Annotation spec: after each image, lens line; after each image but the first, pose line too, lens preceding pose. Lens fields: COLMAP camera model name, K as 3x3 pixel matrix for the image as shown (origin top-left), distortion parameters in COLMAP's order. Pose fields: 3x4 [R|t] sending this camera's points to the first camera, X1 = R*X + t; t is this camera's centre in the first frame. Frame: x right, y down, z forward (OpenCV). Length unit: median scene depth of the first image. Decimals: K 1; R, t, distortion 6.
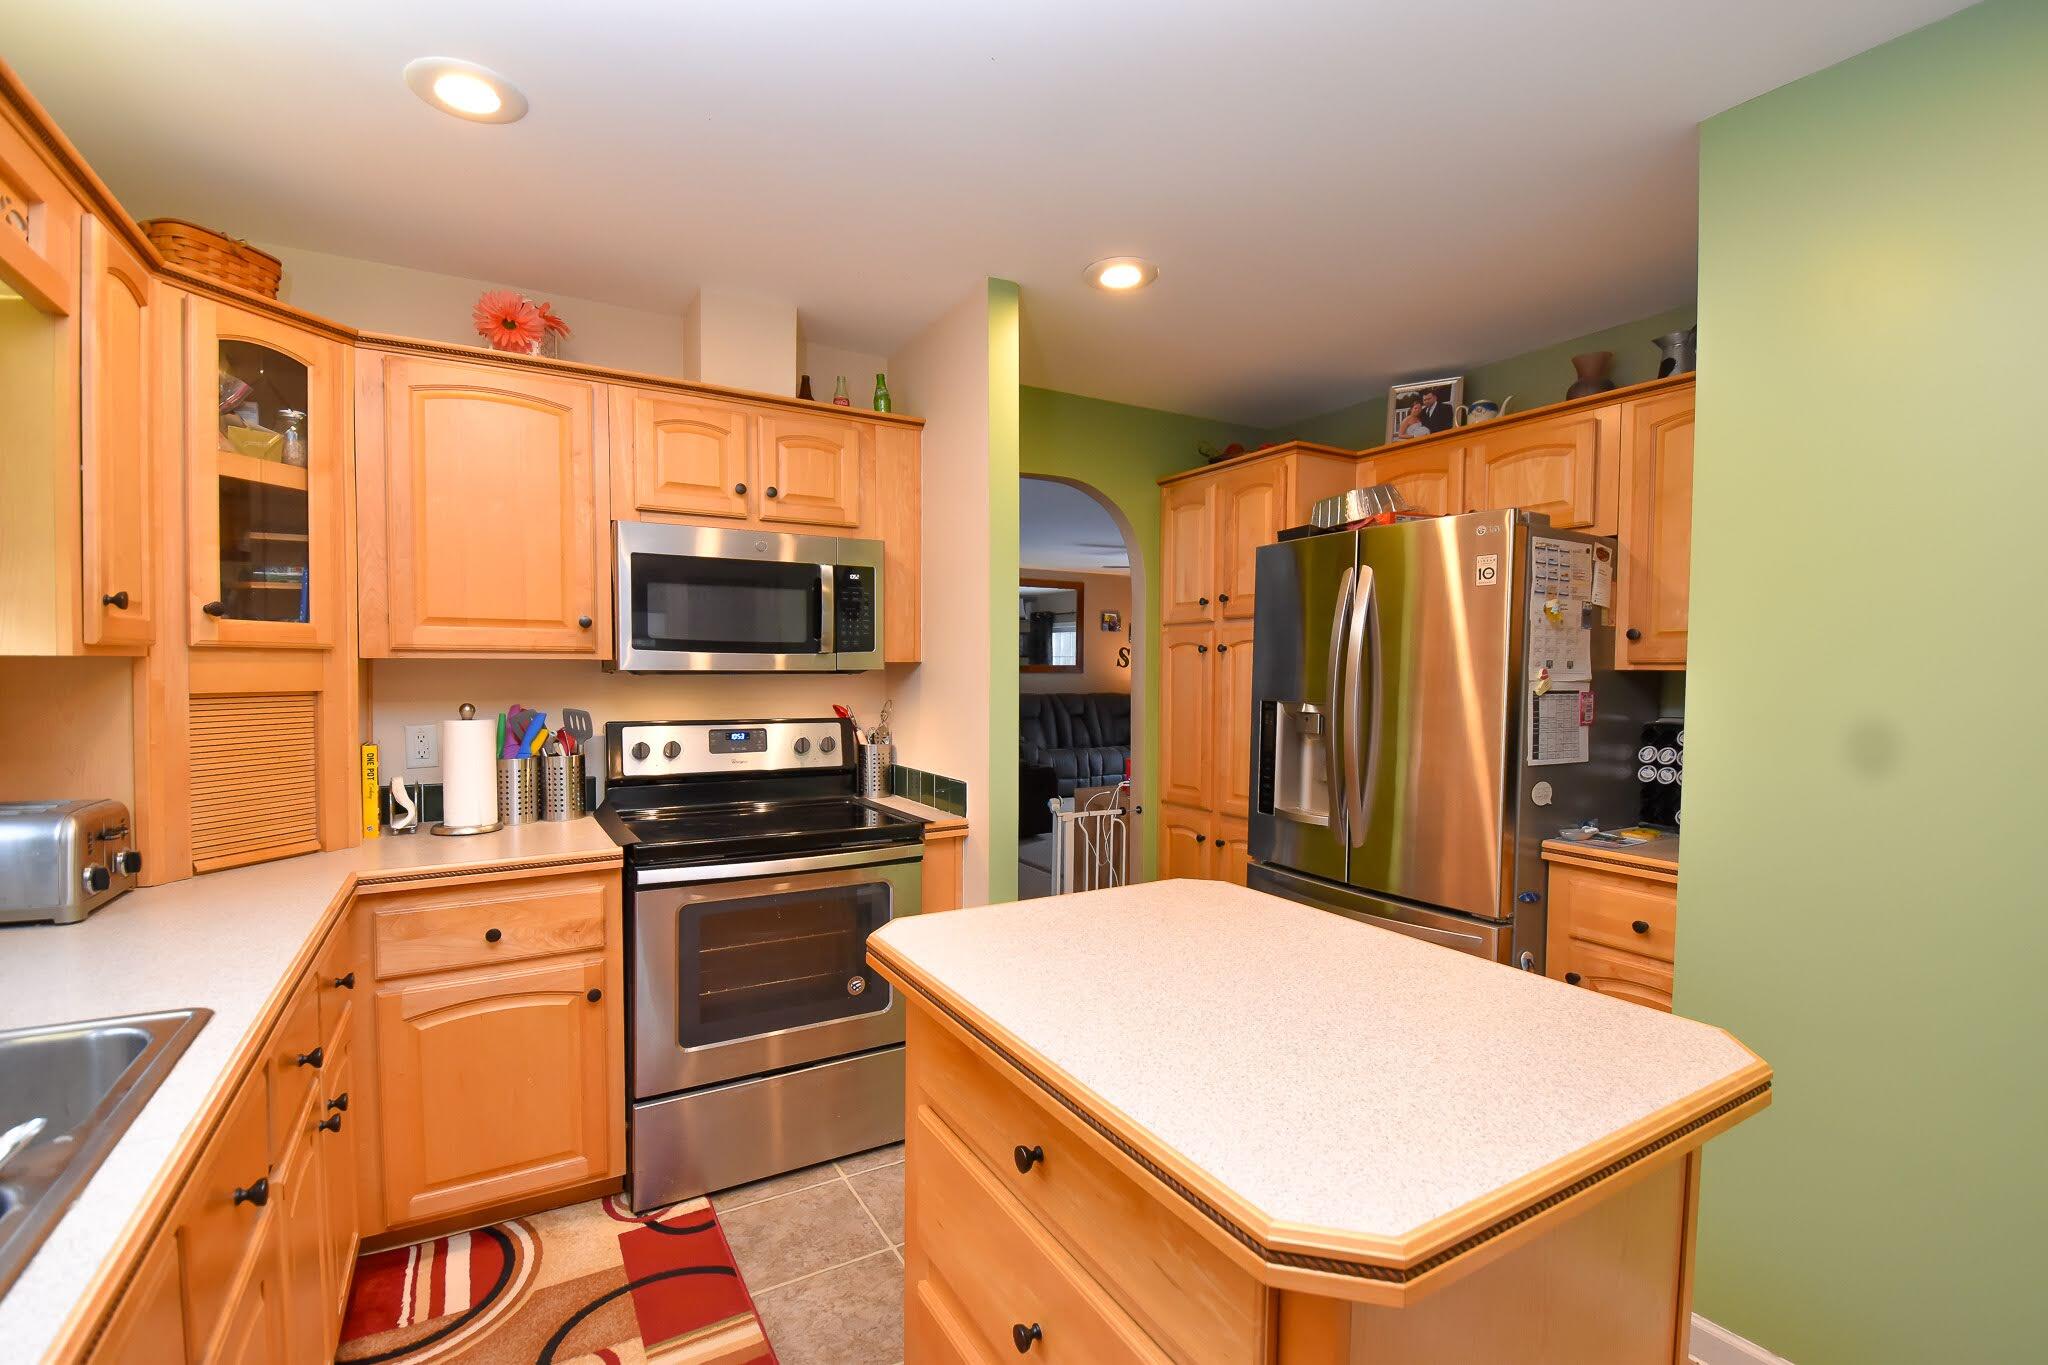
lens RADIAL K [[904.4, 0, 1029.6], [0, 904.4, 707.8], [0, 0, 1]] dist [0.000935, -0.012511]
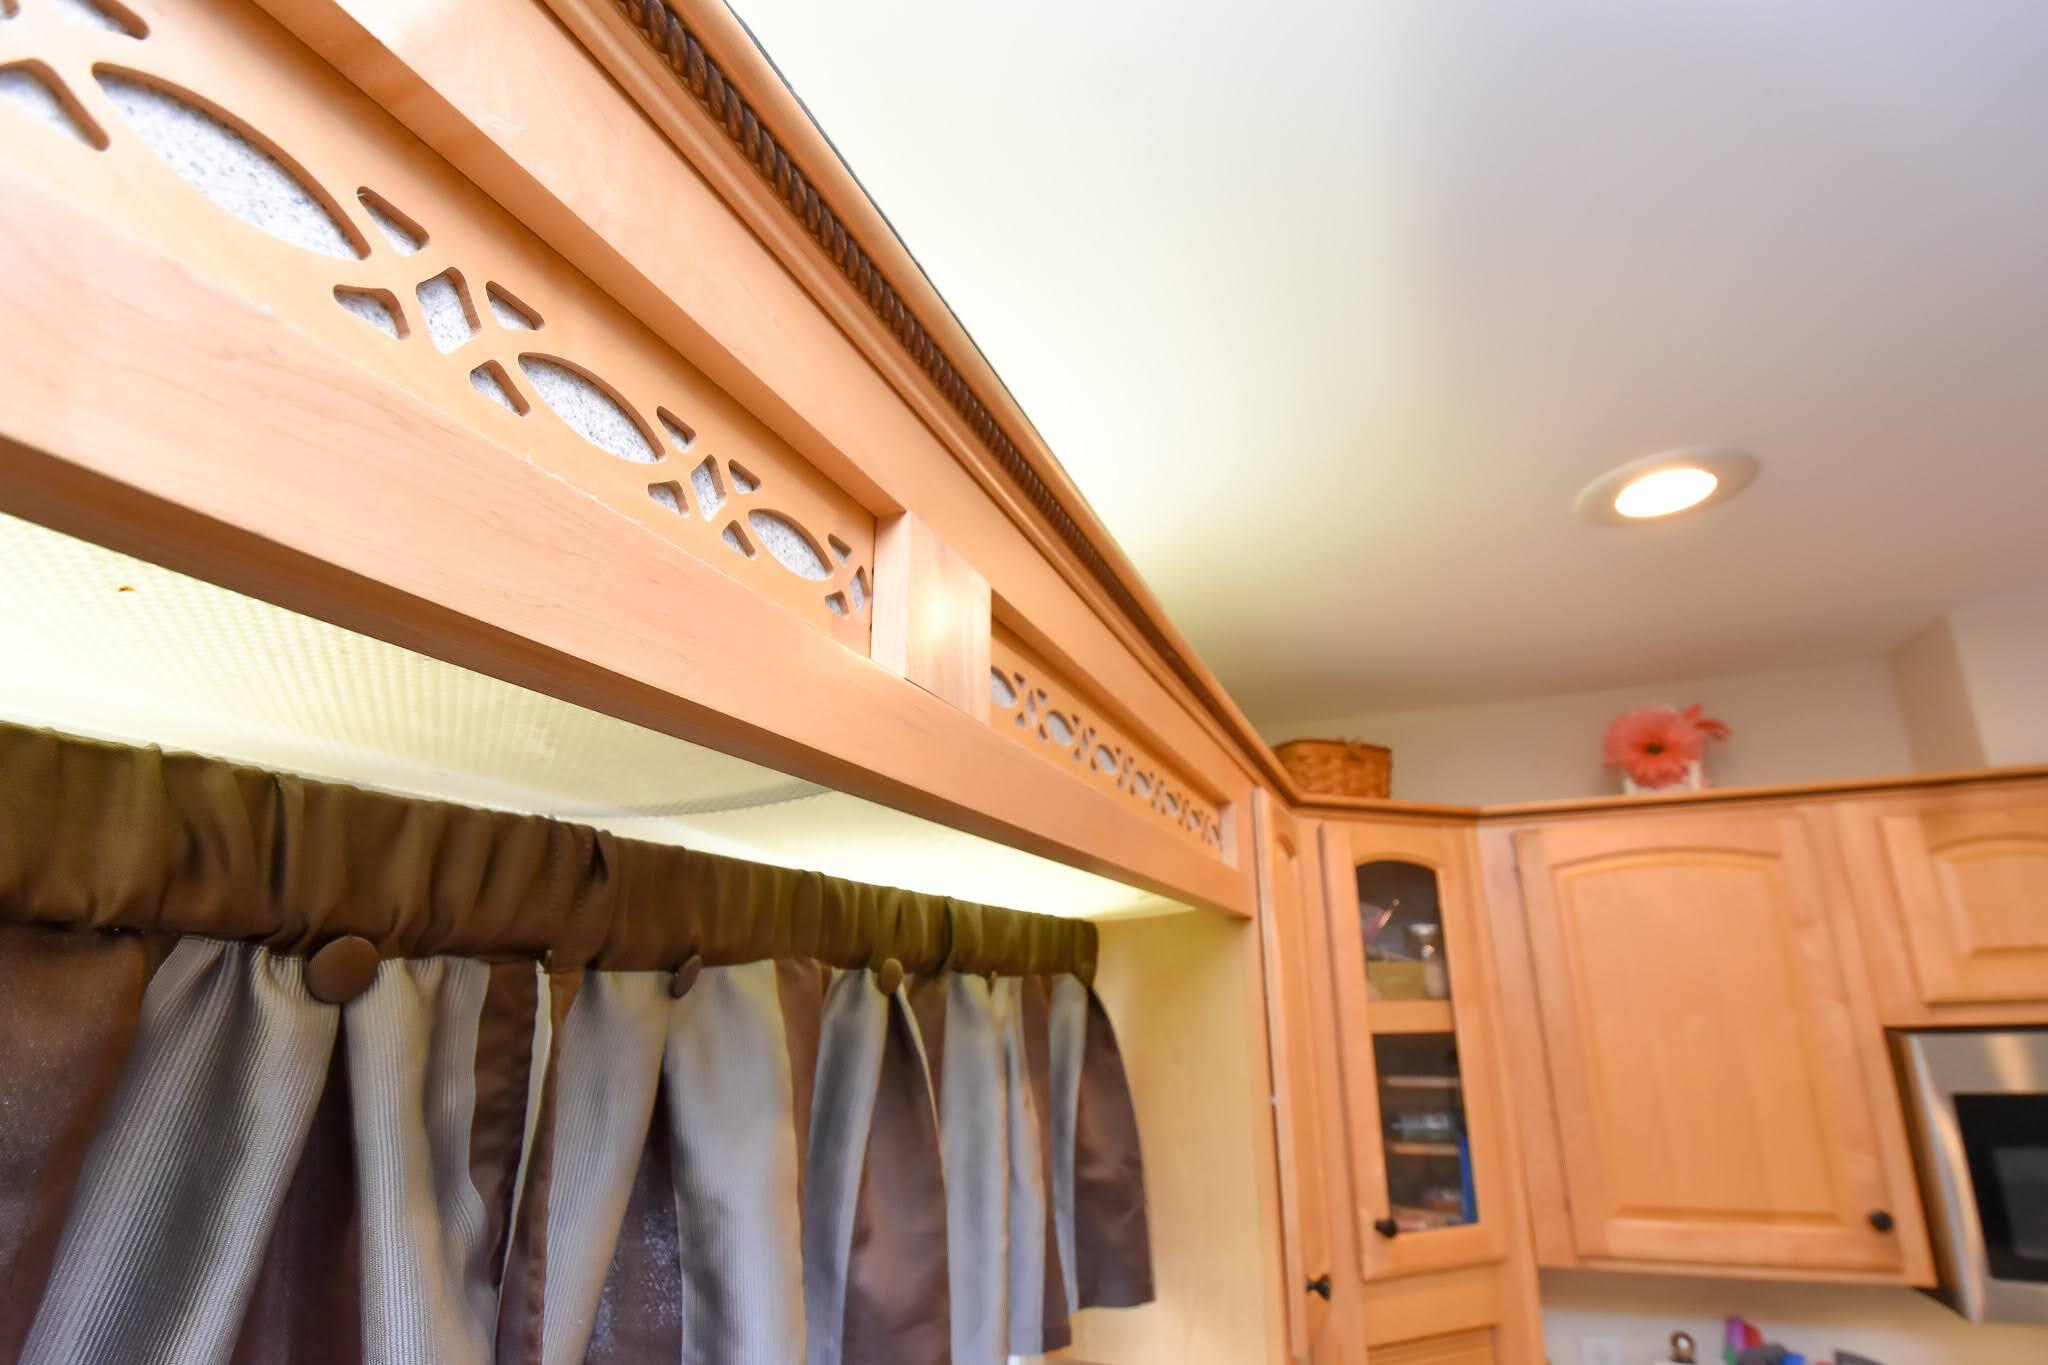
lens RADIAL K [[904.4, 0, 1029.6], [0, 904.4, 707.8], [0, 0, 1]] dist [0.000935, -0.012511]
pose [[0.599762, -0.231736, -0.765887, -0.364338], [-0.019025, 0.952746, -0.303172, -0.262395], [0.799952, 0.196402, 0.567012, 0.216705]]
